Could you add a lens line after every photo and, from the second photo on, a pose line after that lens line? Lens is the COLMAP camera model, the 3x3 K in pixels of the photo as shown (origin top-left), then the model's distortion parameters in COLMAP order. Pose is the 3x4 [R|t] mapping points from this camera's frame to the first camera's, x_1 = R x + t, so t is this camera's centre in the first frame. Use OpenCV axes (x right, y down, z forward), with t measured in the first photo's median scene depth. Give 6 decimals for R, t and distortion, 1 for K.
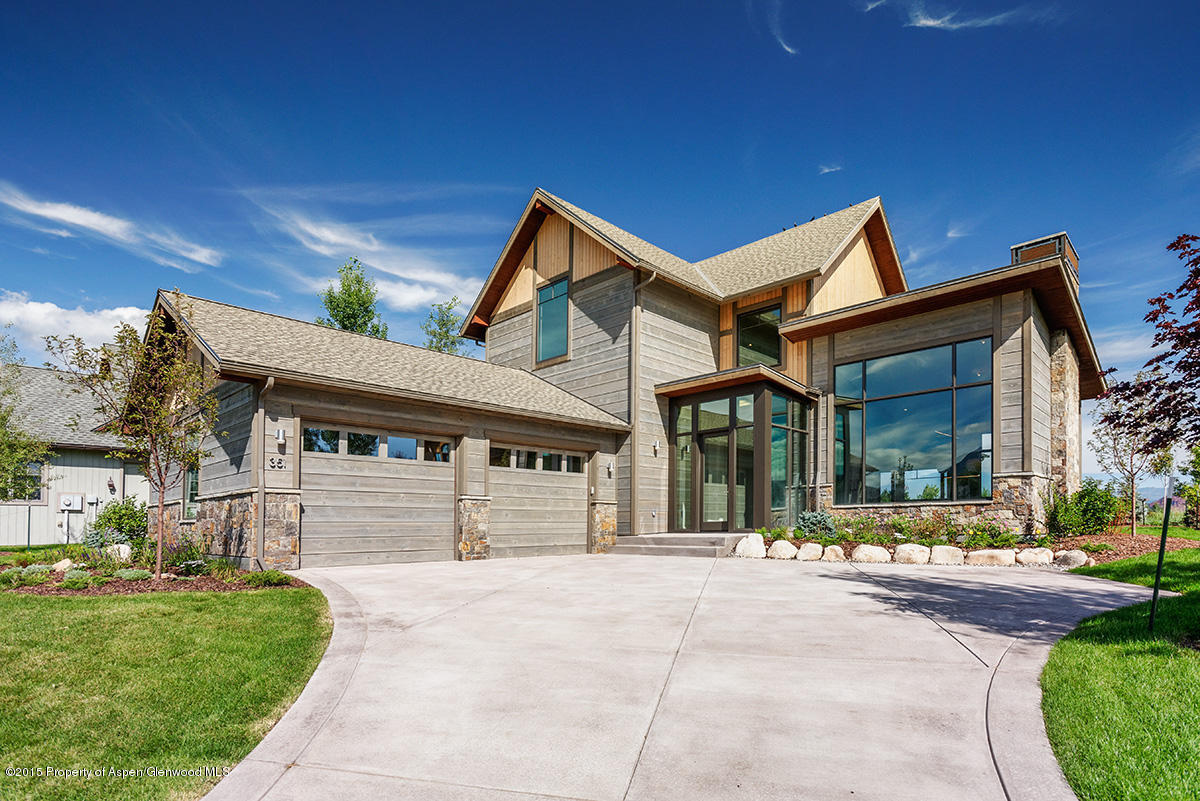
lens RADIAL K [[606.9, 0, 600.4], [0, 606.9, 419.0], [0, 0, 1]] dist [-0.005491, 0.000205]
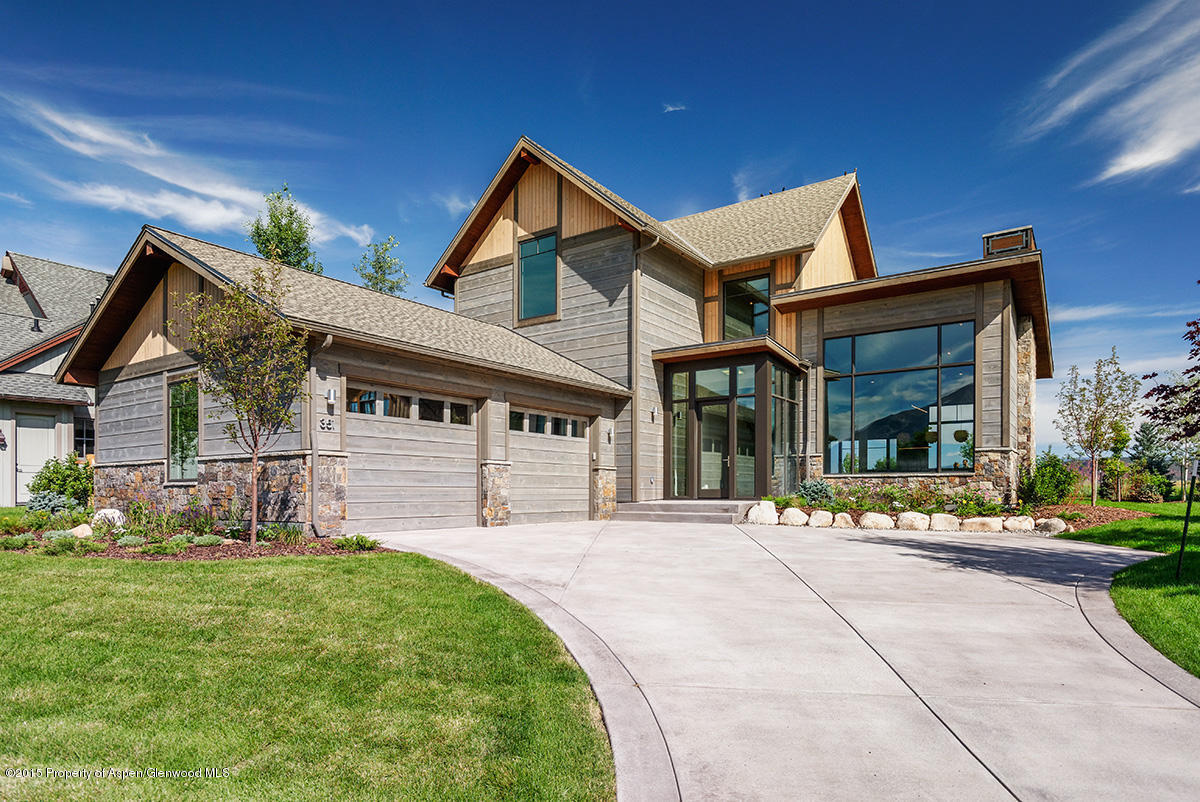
lens RADIAL K [[669.2, 0, 600.2], [0, 669.2, 373.5], [0, 0, 1]] dist [0.004801, 0.001105]
pose [[0.987420, 0.036118, 0.153939, -0.202593], [-0.035934, 0.999346, -0.003975, -0.013900], [-0.153982, -0.001607, 0.988072, -0.084229]]
